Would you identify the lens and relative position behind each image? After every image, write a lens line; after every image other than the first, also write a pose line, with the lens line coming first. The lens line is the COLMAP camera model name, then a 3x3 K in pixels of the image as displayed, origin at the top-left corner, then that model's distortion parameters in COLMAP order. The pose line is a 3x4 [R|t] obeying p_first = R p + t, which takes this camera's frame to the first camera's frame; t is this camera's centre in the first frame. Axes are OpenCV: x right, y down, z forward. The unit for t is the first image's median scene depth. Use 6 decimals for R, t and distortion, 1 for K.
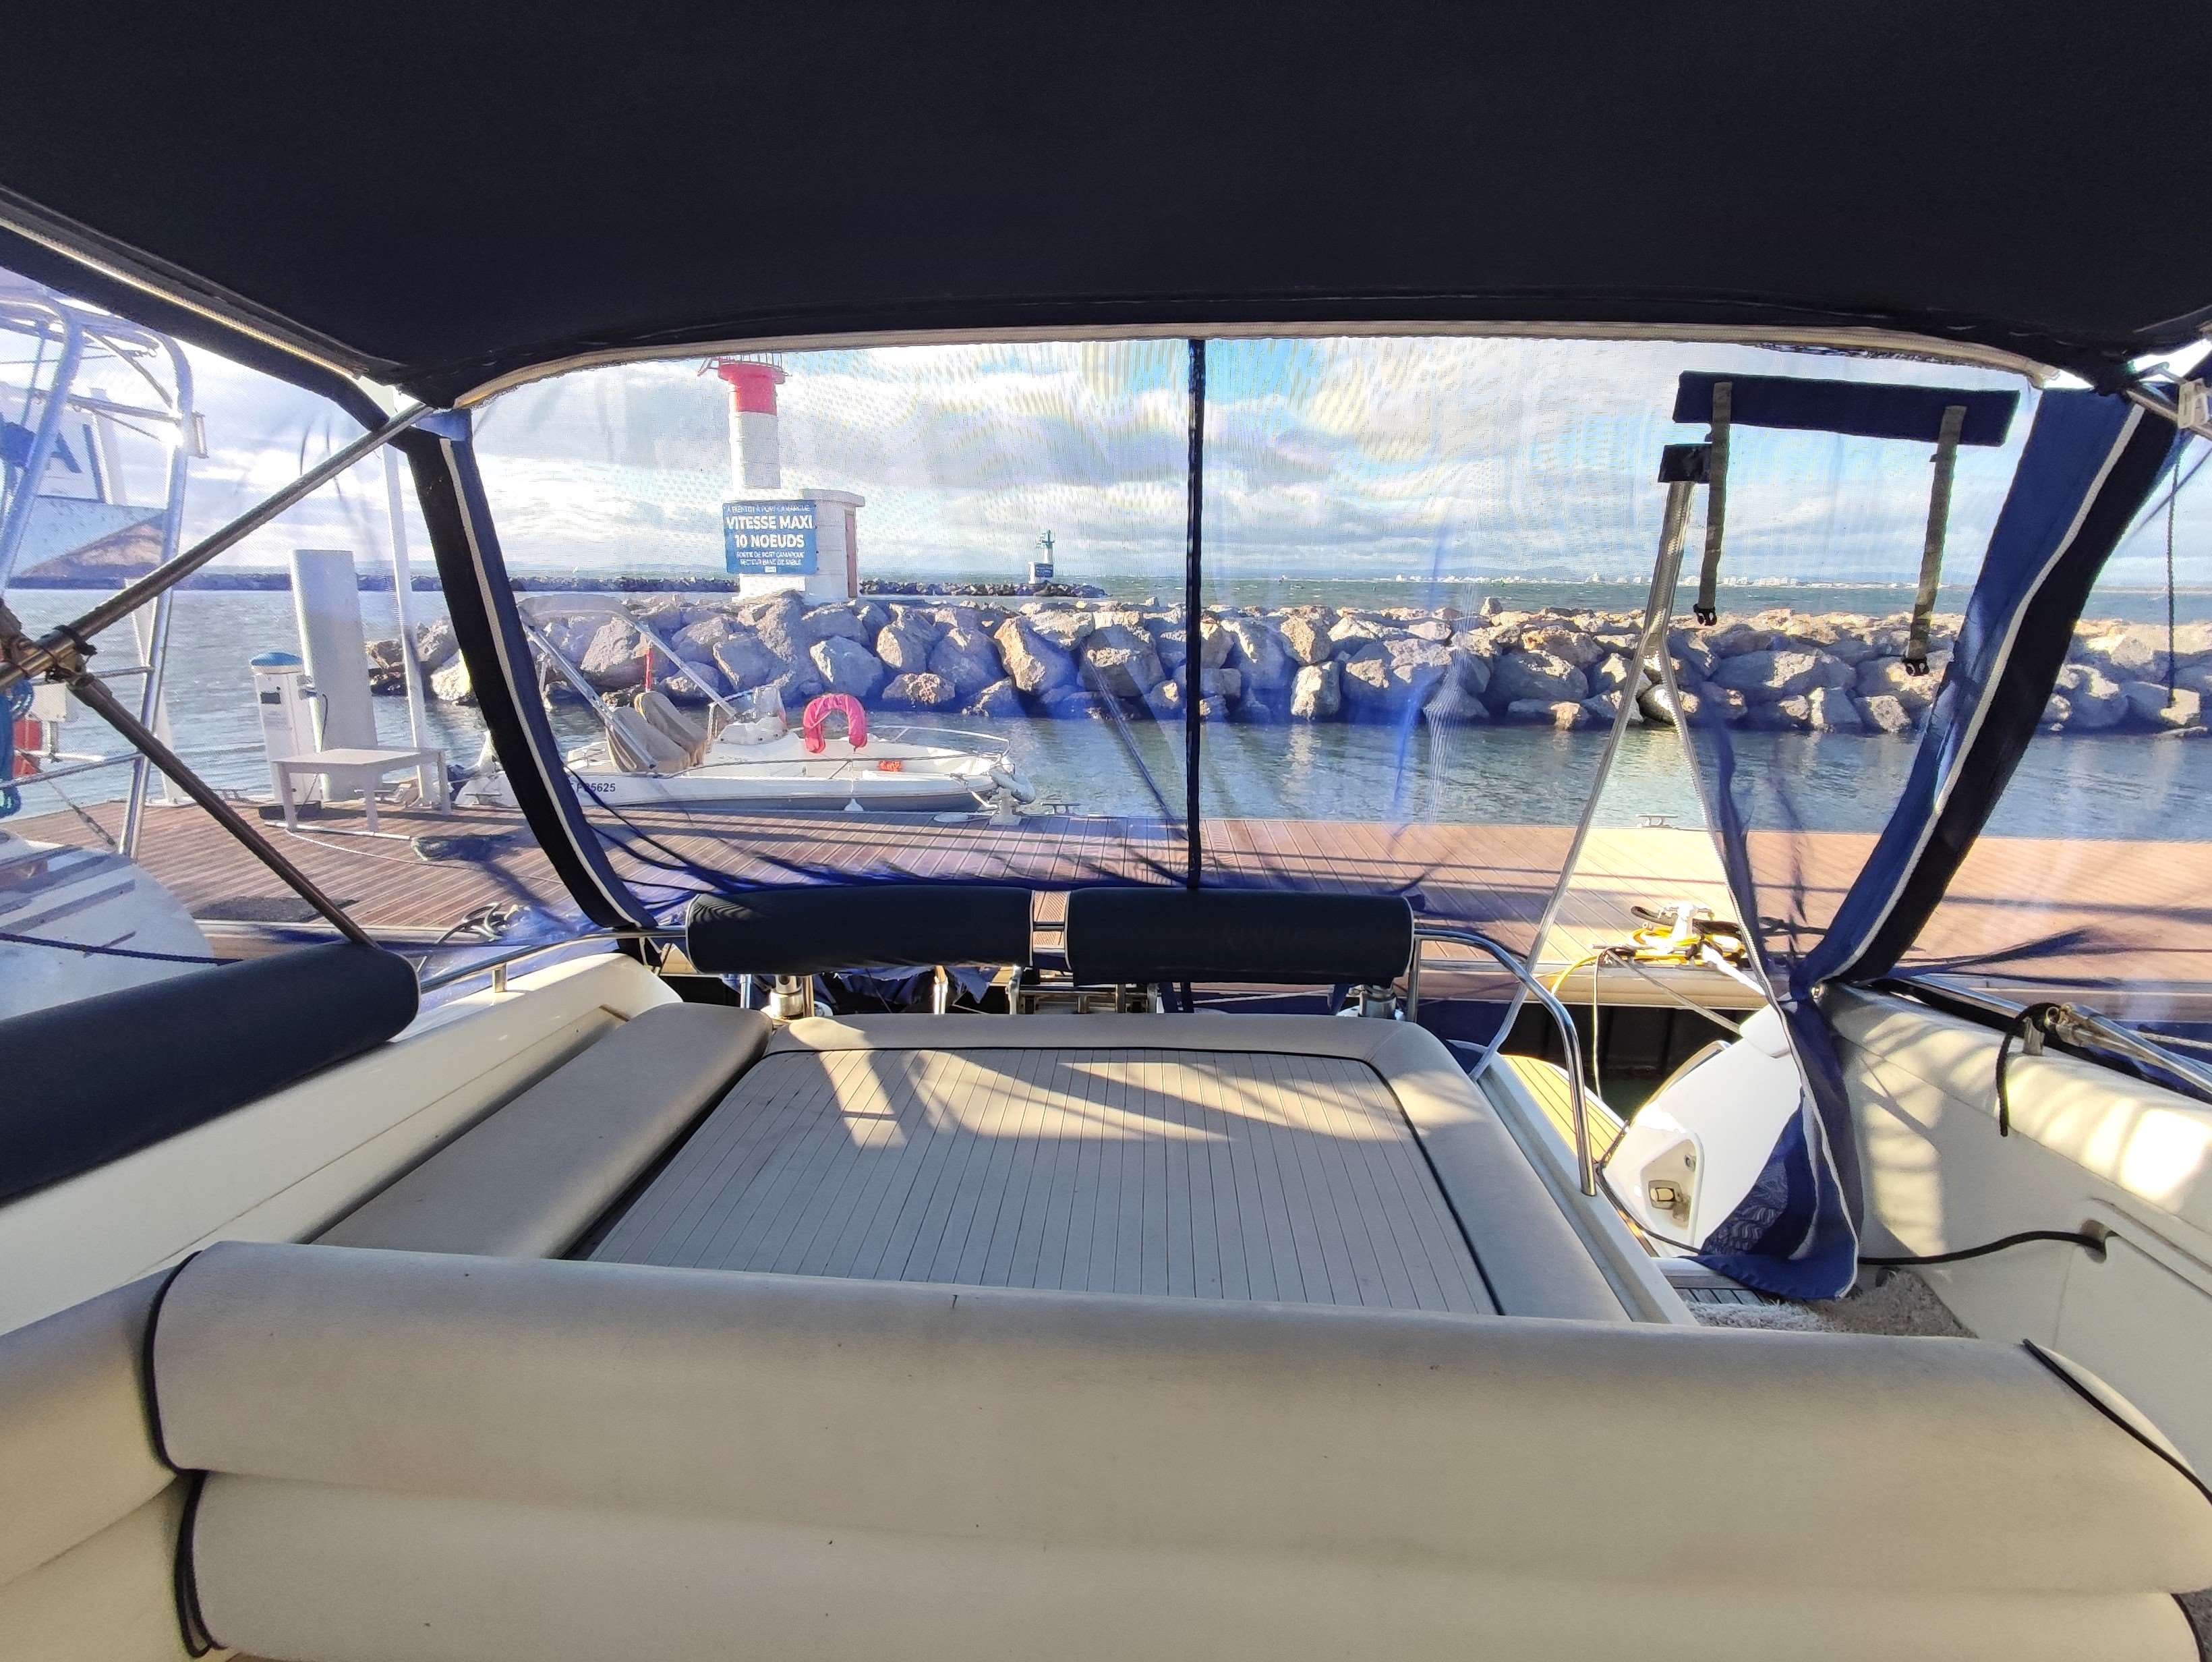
lens RADIAL K [[1027.7, 0, 1101.4], [0, 1027.7, 832.4], [0, 0, 1]] dist [0.043454, -0.021392]
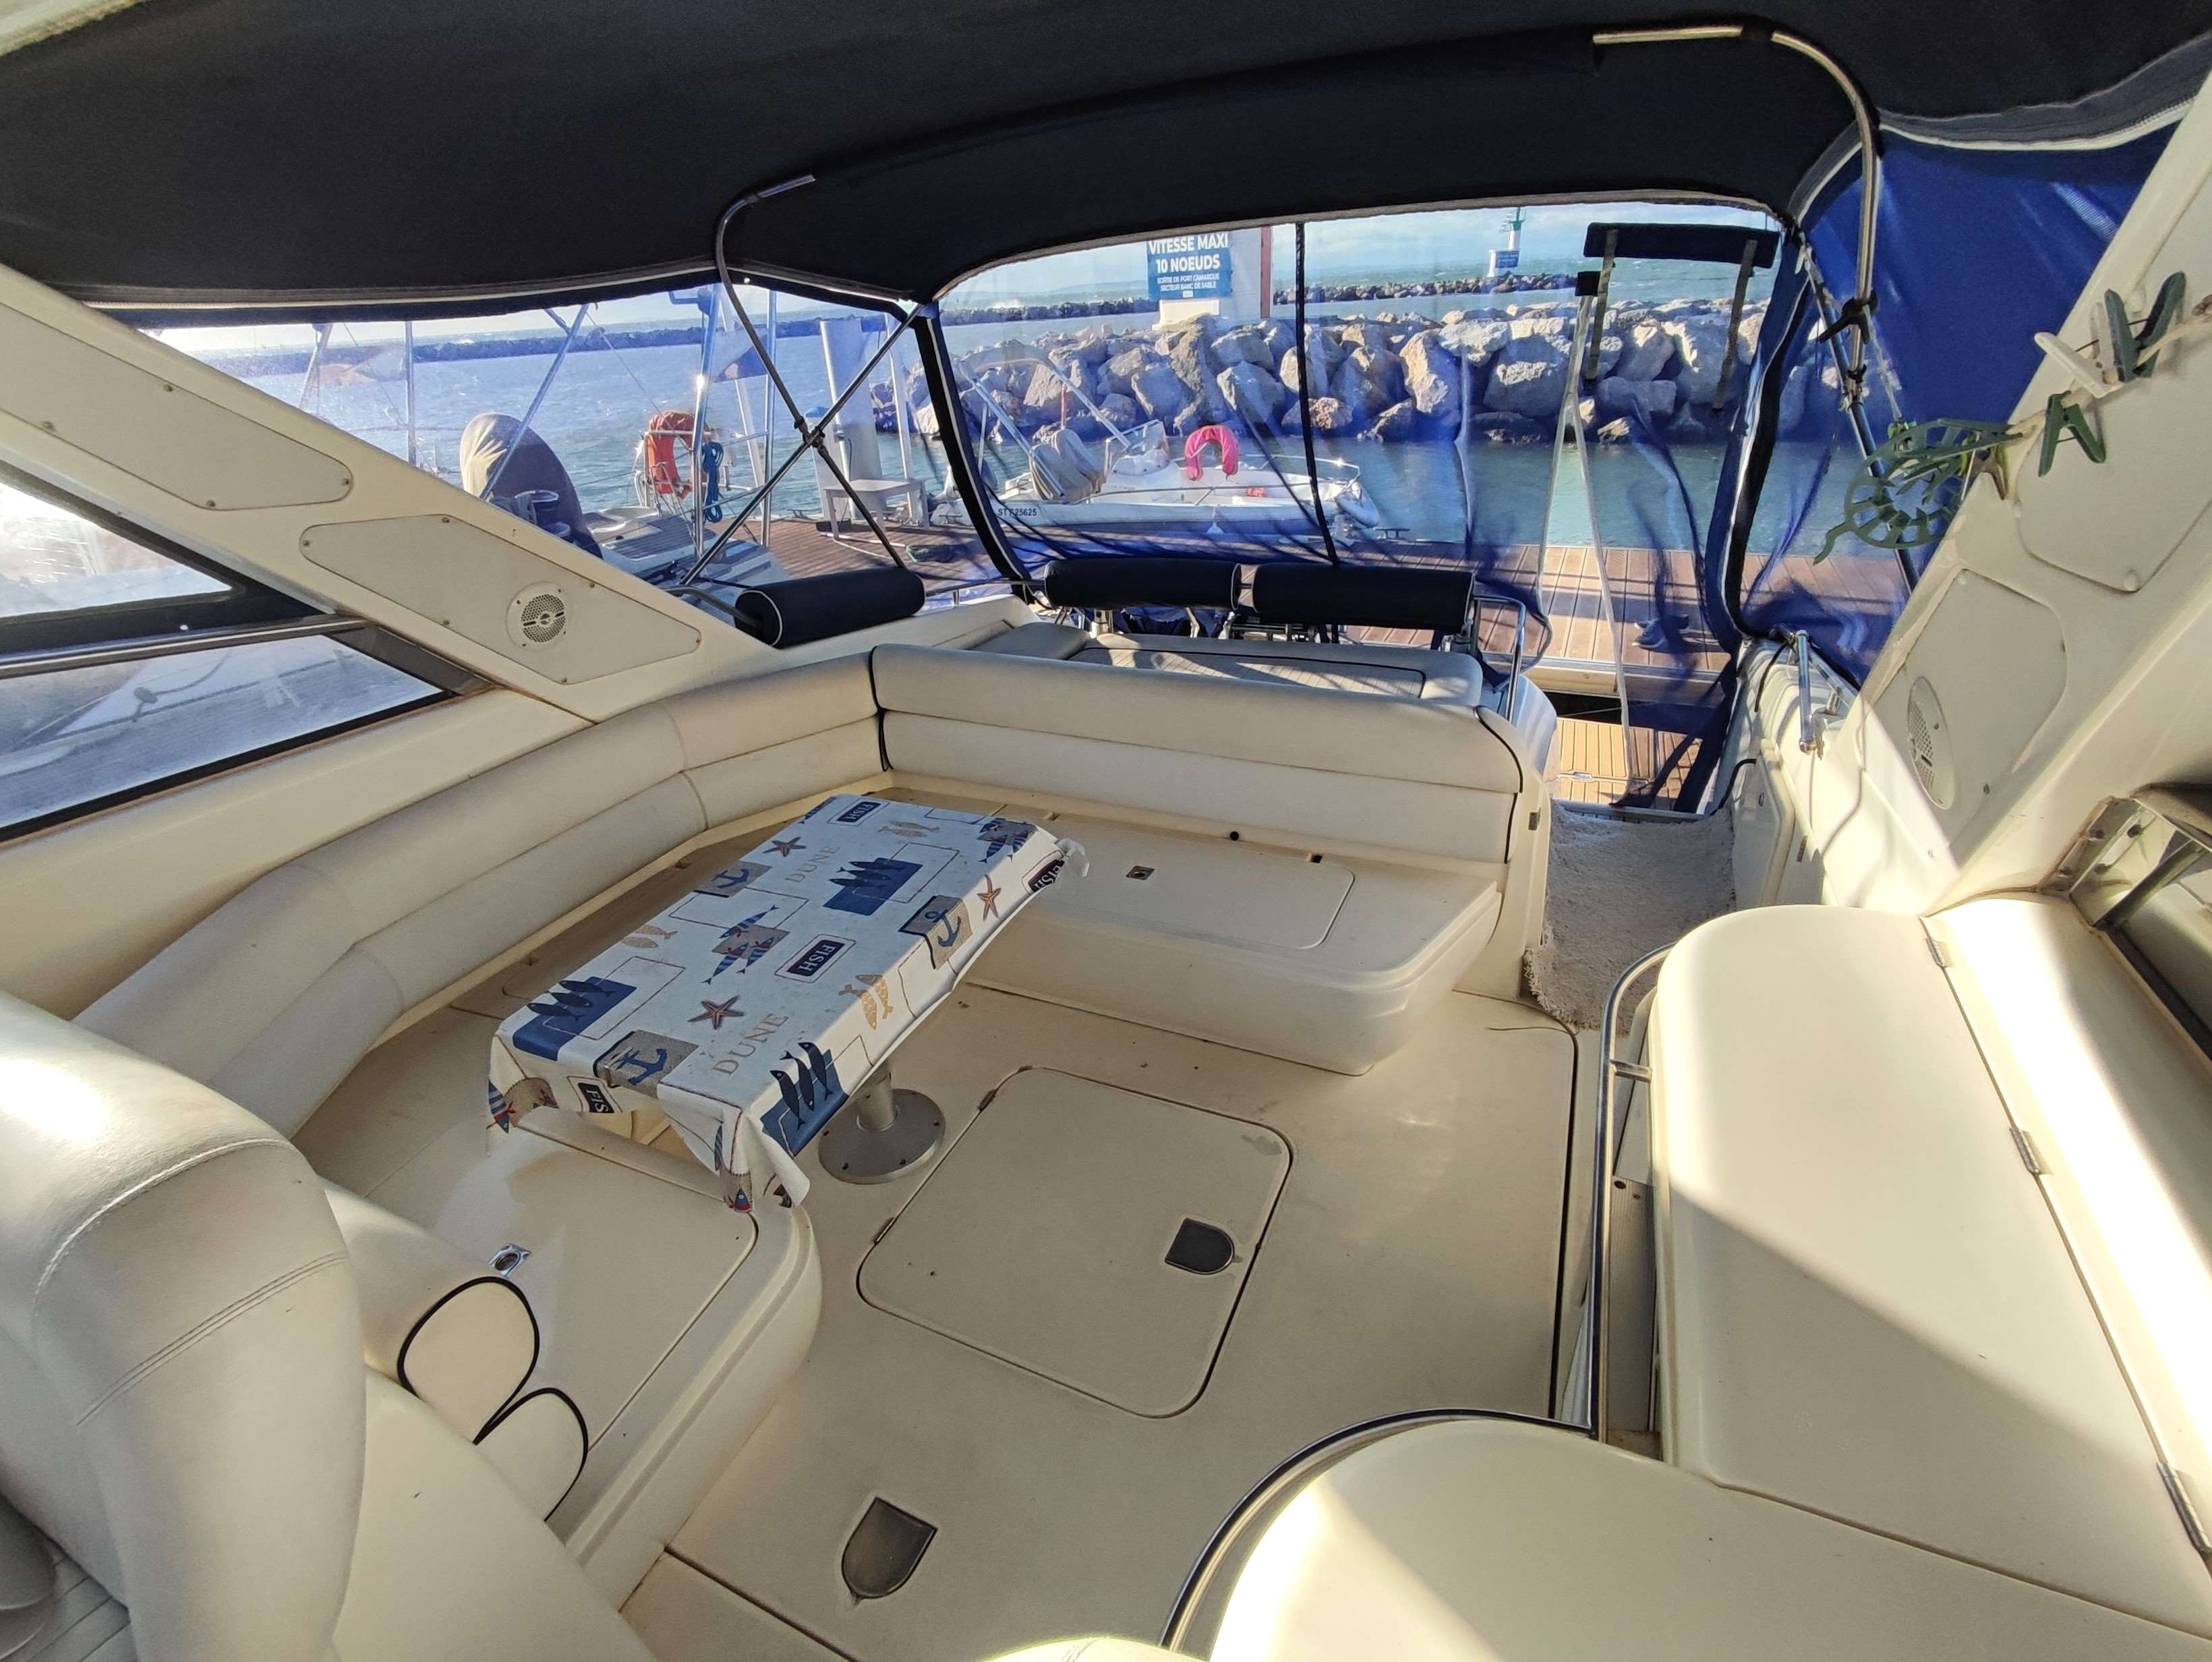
lens RADIAL K [[1025.6, 0, 1109.2], [0, 1025.6, 832.3], [0, 0, 1]] dist [-0.001514, -0.005848]
pose [[0.925250, 0.116662, -0.360975, 0.098162], [-0.023118, 0.967111, 0.253300, 0.016088], [0.378654, -0.226021, 0.897517, -0.162102]]
